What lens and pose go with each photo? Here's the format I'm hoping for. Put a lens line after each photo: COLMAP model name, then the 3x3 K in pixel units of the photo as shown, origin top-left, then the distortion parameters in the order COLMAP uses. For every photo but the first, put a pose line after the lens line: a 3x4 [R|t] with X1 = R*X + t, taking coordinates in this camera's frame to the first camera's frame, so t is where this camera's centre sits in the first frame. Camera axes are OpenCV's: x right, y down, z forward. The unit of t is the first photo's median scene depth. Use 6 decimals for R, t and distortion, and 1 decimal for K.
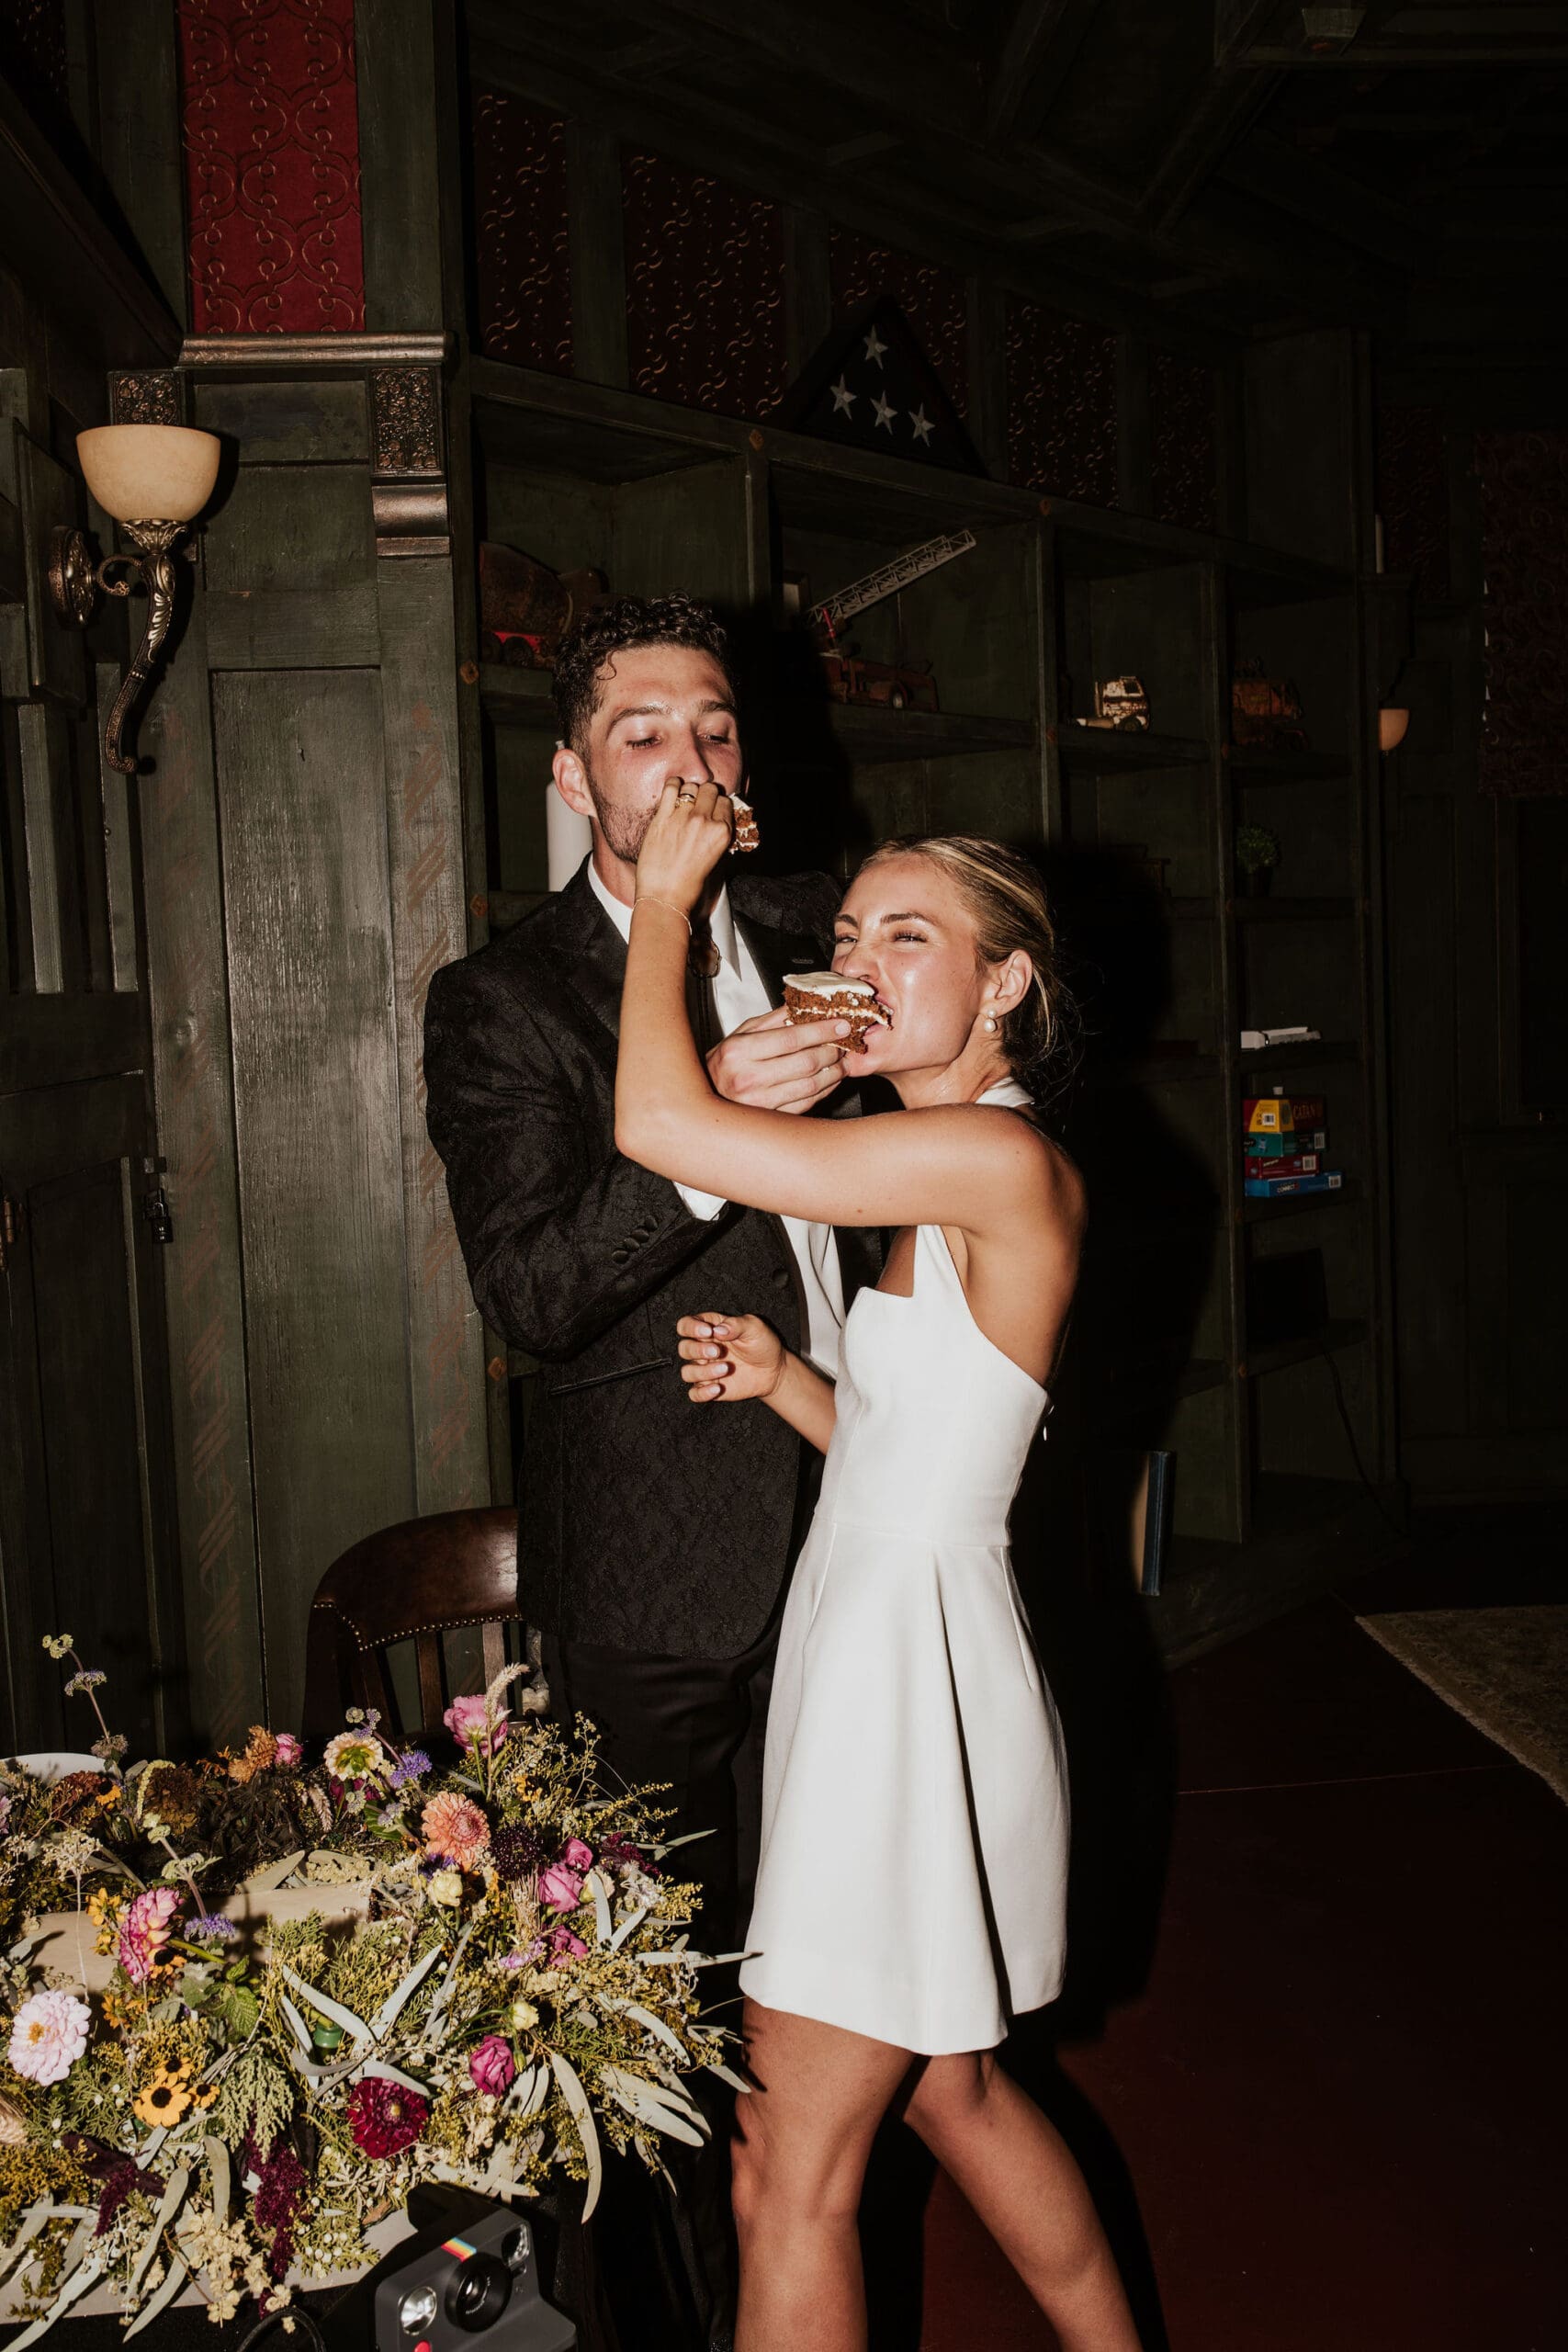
lens RADIAL K [[2601.5, 0, 784.0], [0, 2601.5, 1176.0], [0, 0, 1]] dist [0.009282, 0.024935]
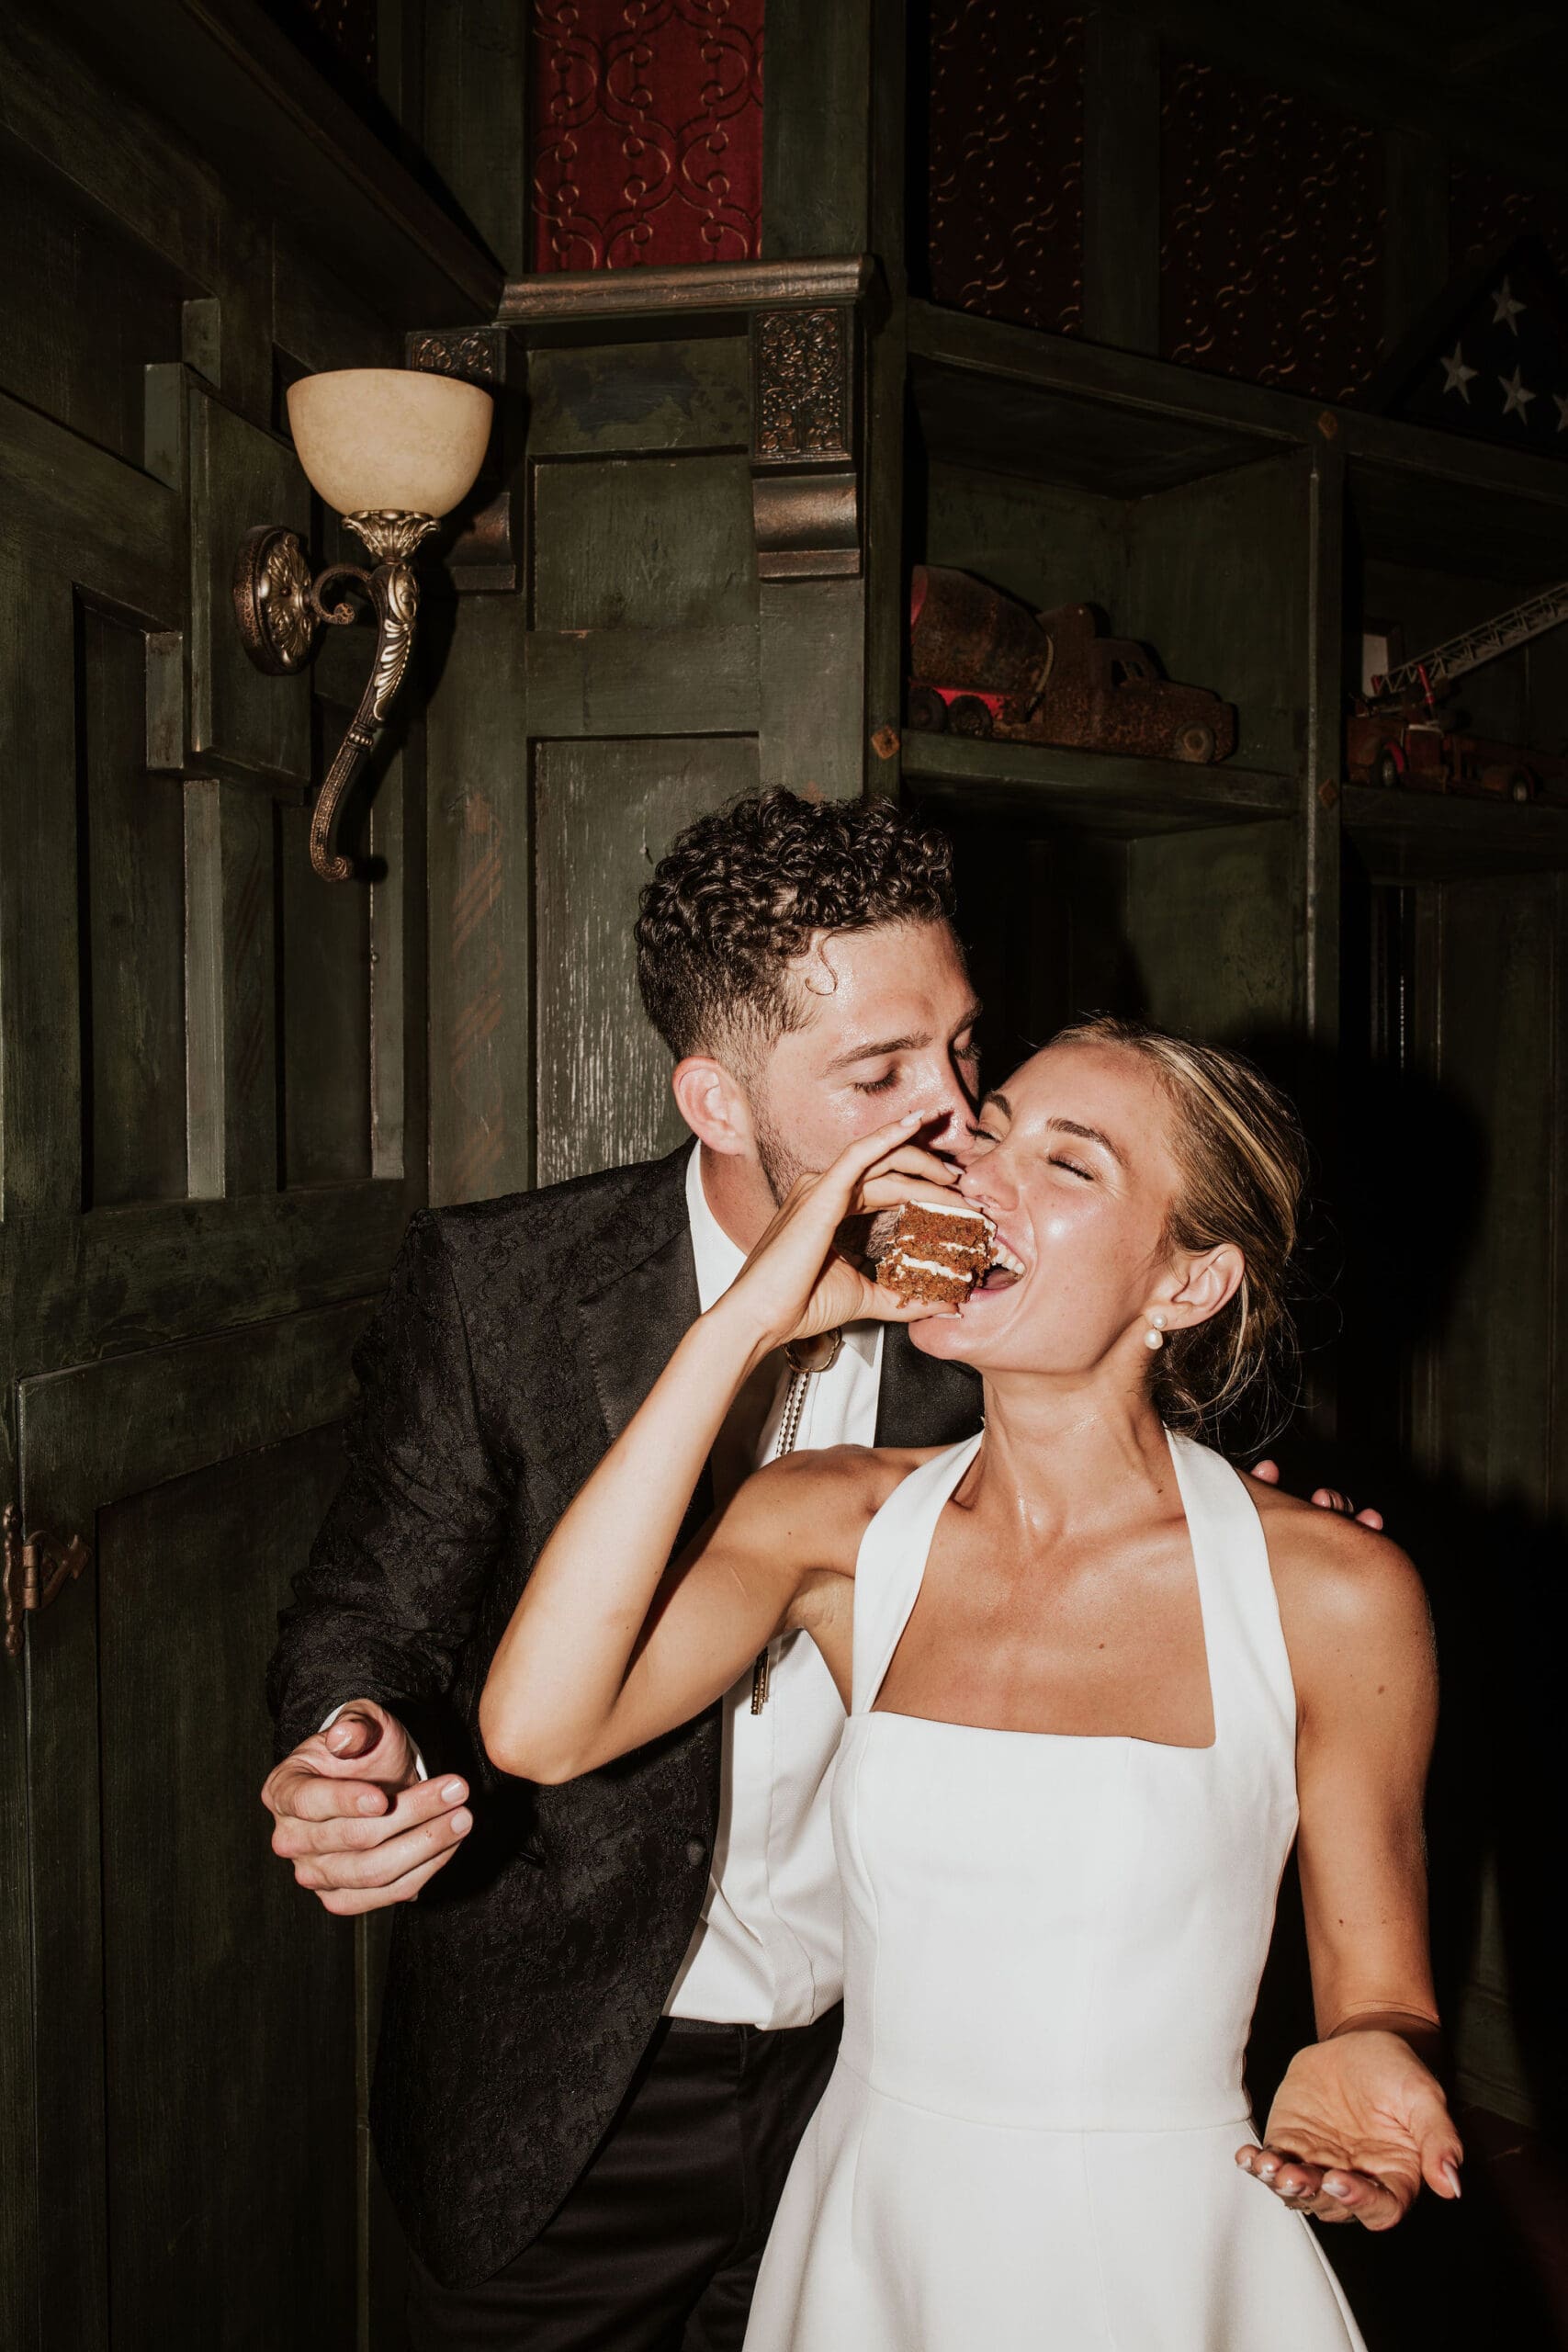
lens RADIAL K [[2299.5, 0, 785.6], [0, 2299.5, 1138.8], [0, 0, 1]] dist [-0.022494, 0.015664]
pose [[0.965386, 0.044540, -0.256996, 0.017756], [-0.053796, 0.998128, -0.029097, -0.068089], [0.255218, 0.041915, 0.965974, 0.403956]]
